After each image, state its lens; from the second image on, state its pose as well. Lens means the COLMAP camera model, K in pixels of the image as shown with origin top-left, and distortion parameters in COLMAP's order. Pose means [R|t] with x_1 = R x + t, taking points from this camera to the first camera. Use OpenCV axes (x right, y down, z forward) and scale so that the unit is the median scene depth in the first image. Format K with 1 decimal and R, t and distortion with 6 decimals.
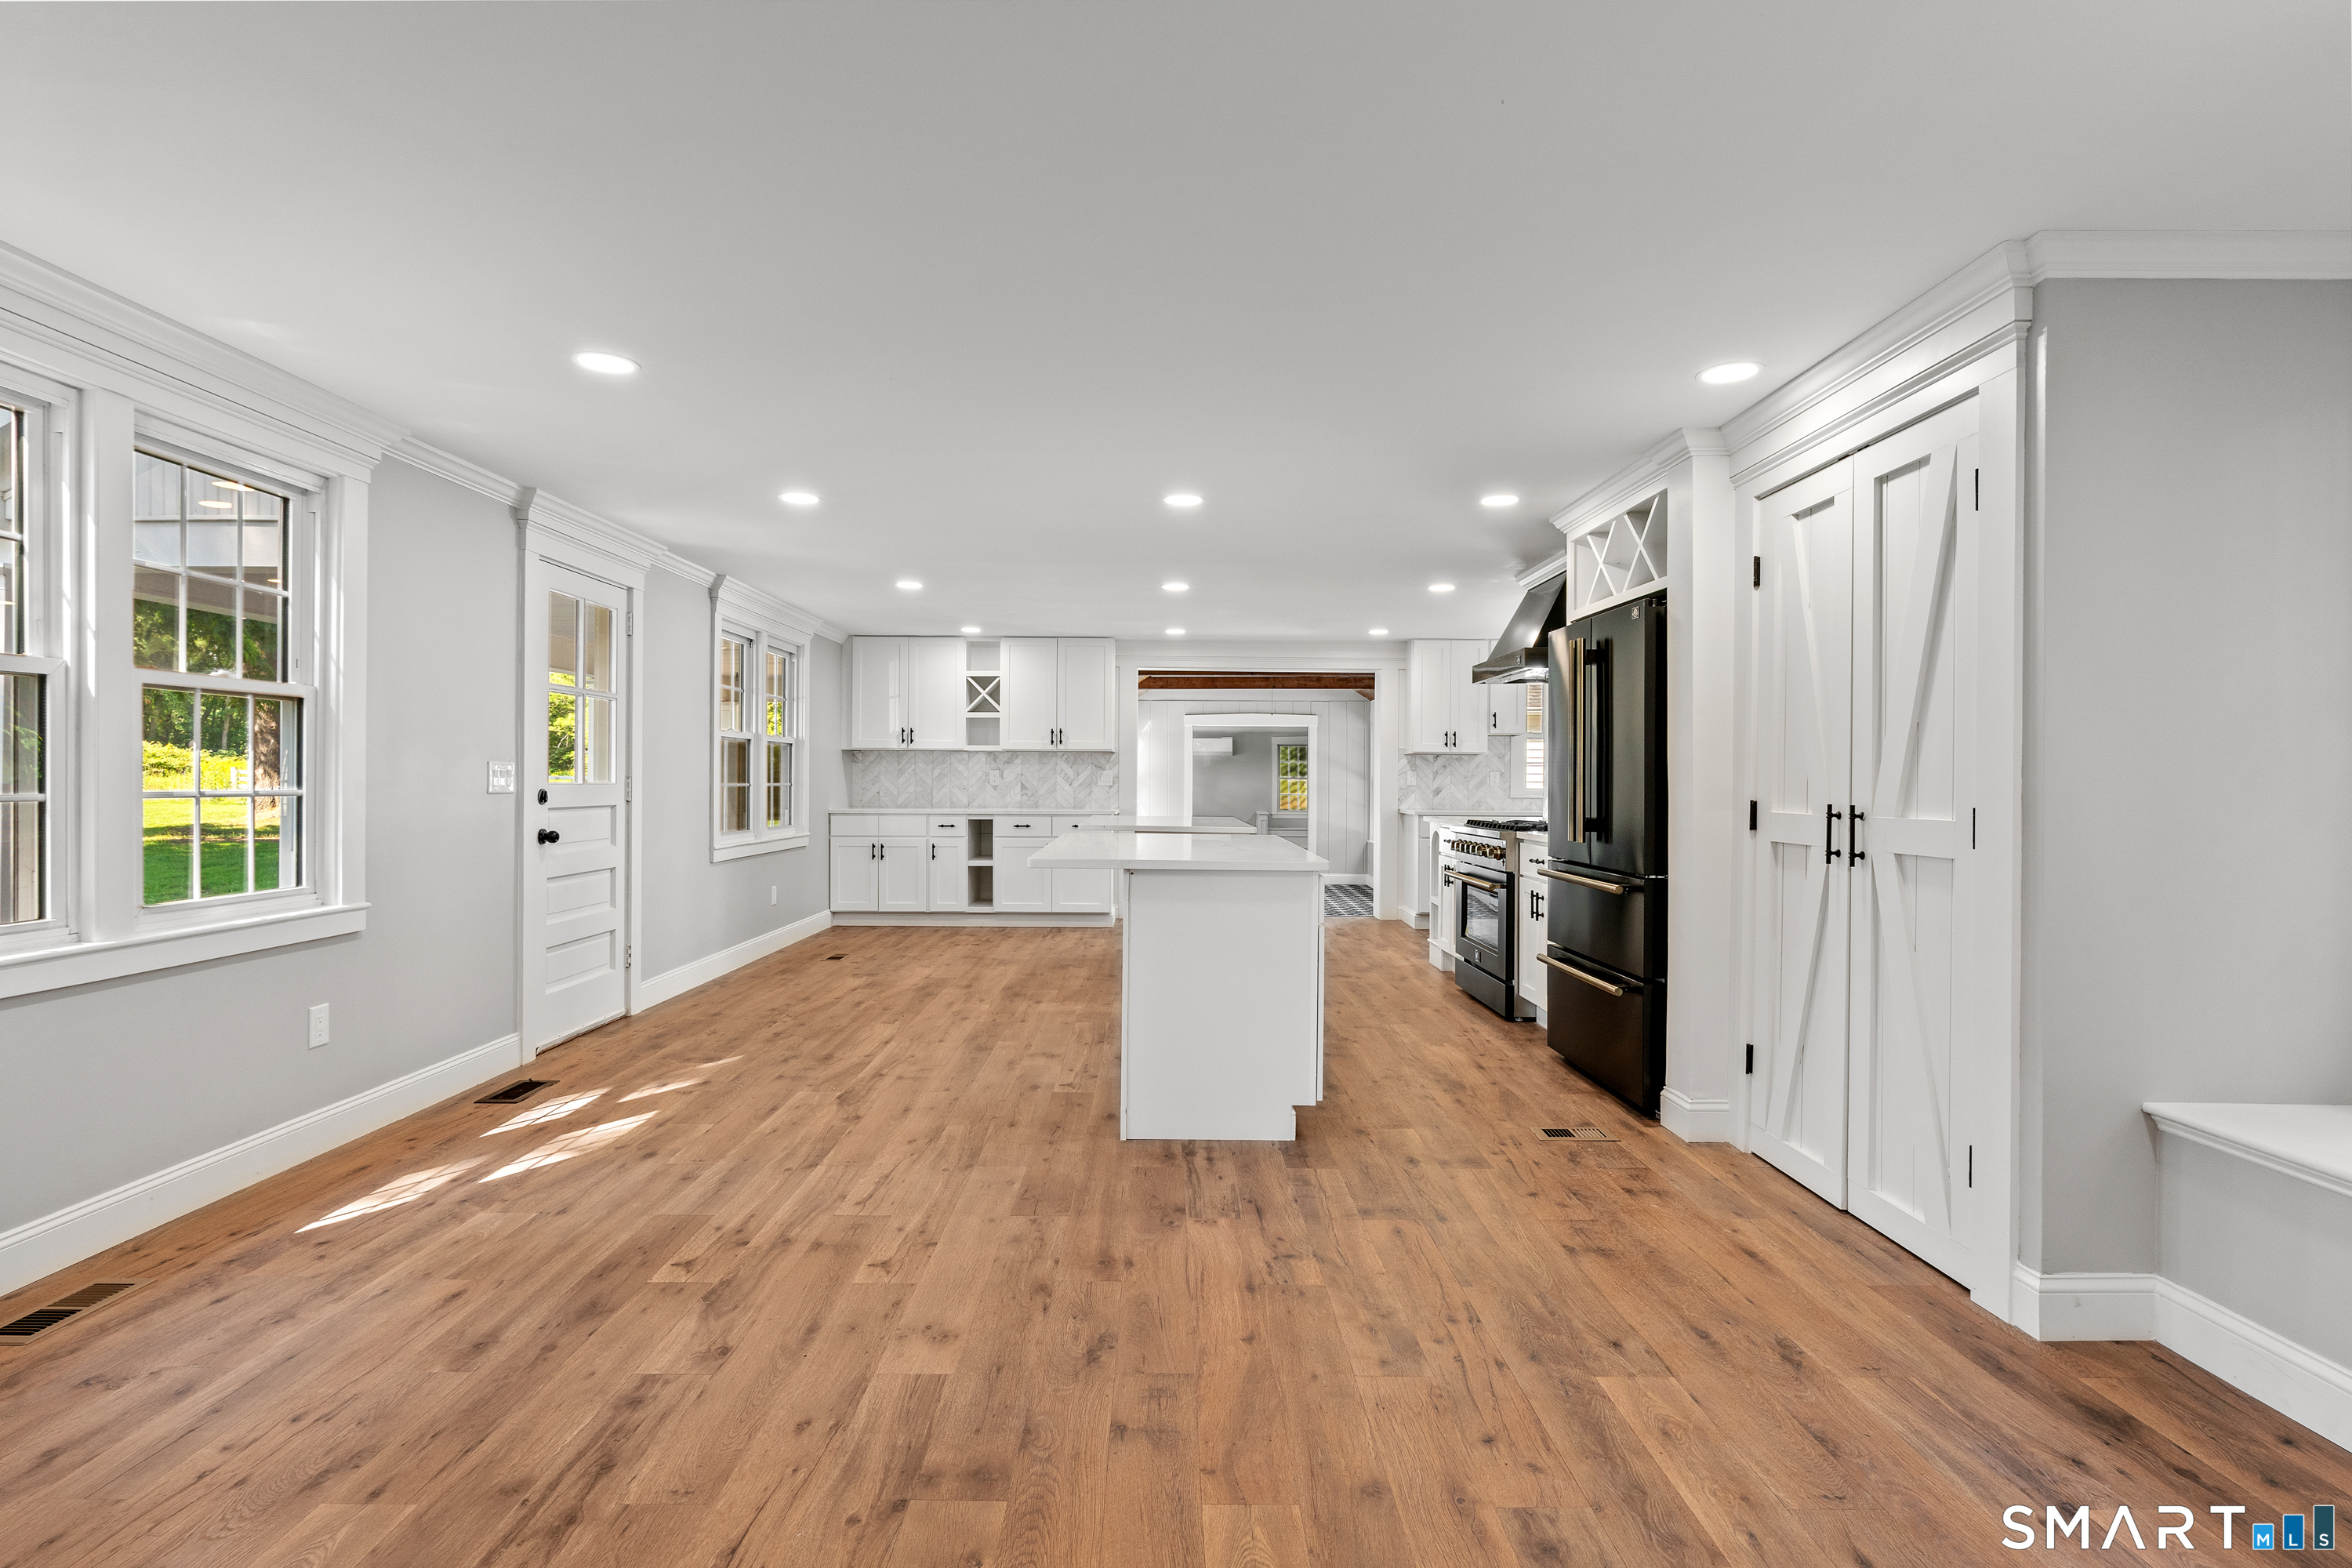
lens RADIAL K [[1195.5, 0, 1176.0], [0, 1195.5, 784.0], [0, 0, 1]] dist [-0.002352, -0.000505]
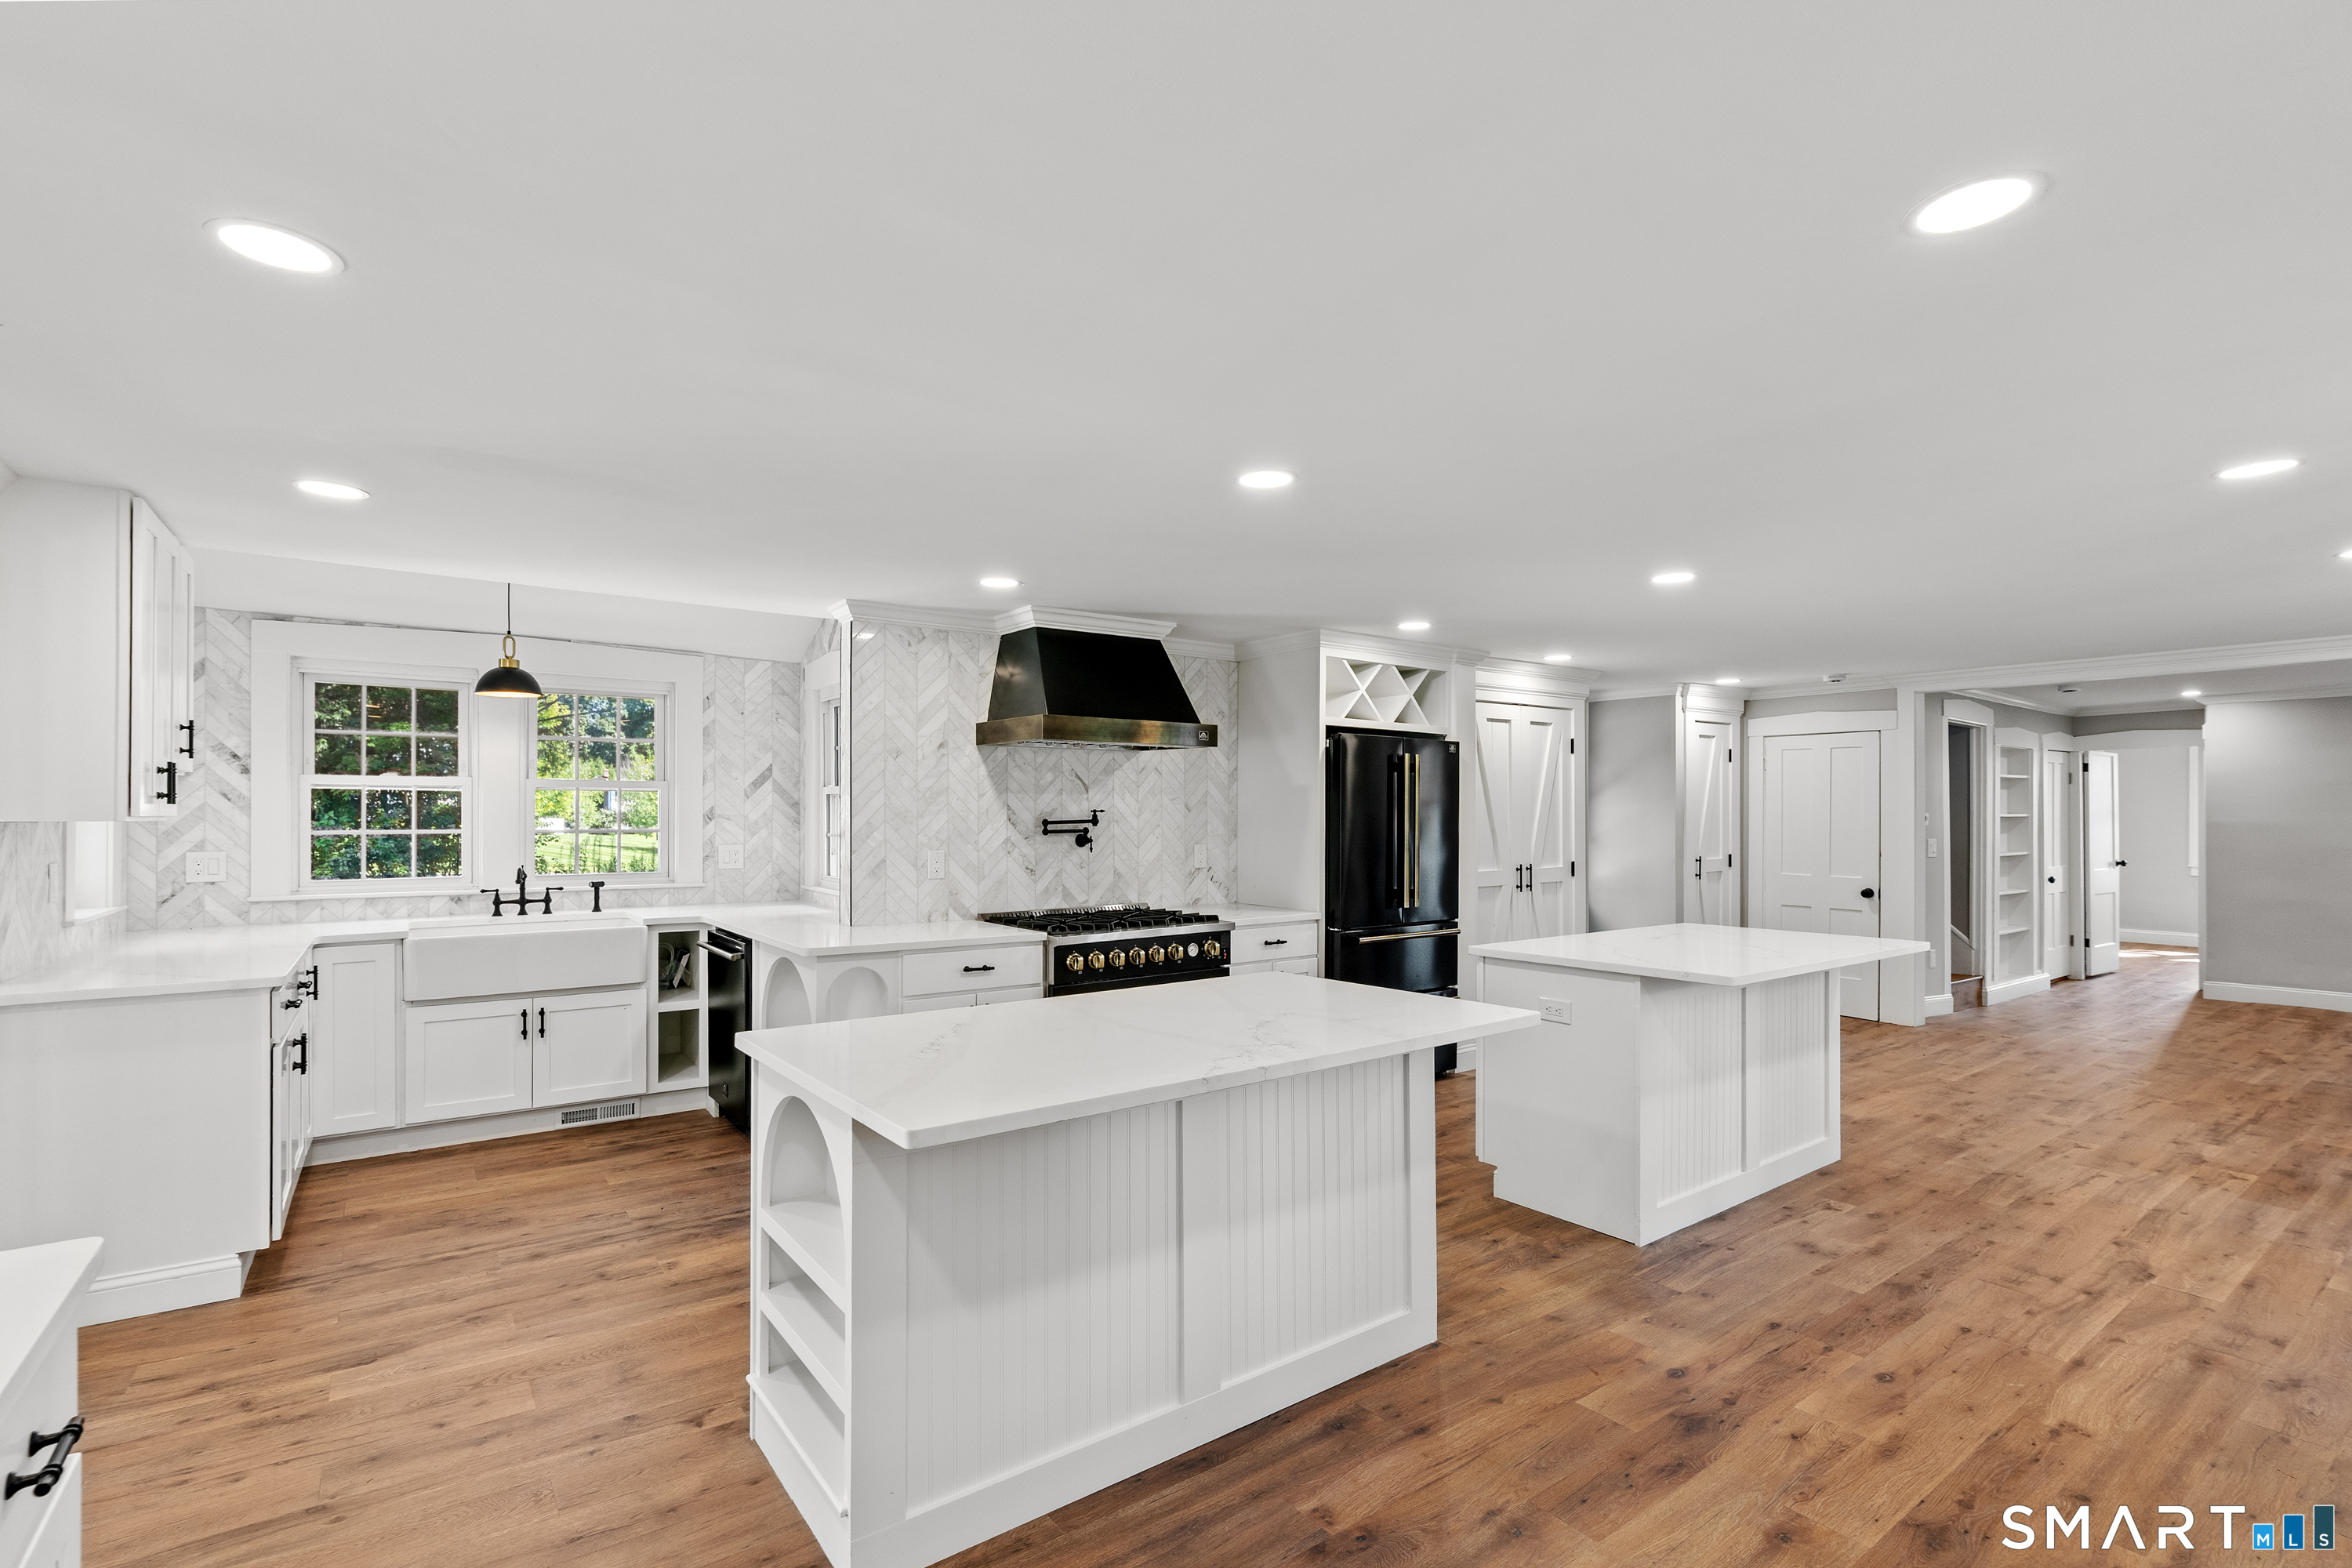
lens RADIAL K [[1056.0, 0, 1176.0], [0, 1056.0, 784.0], [0, 0, 1]] dist [0.000364, 0.000389]
pose [[-0.587680, 0.014992, 0.808954, -0.560120], [-0.000864, 0.999816, -0.019156, -0.078319], [-0.809093, -0.011957, -0.587559, 2.302265]]
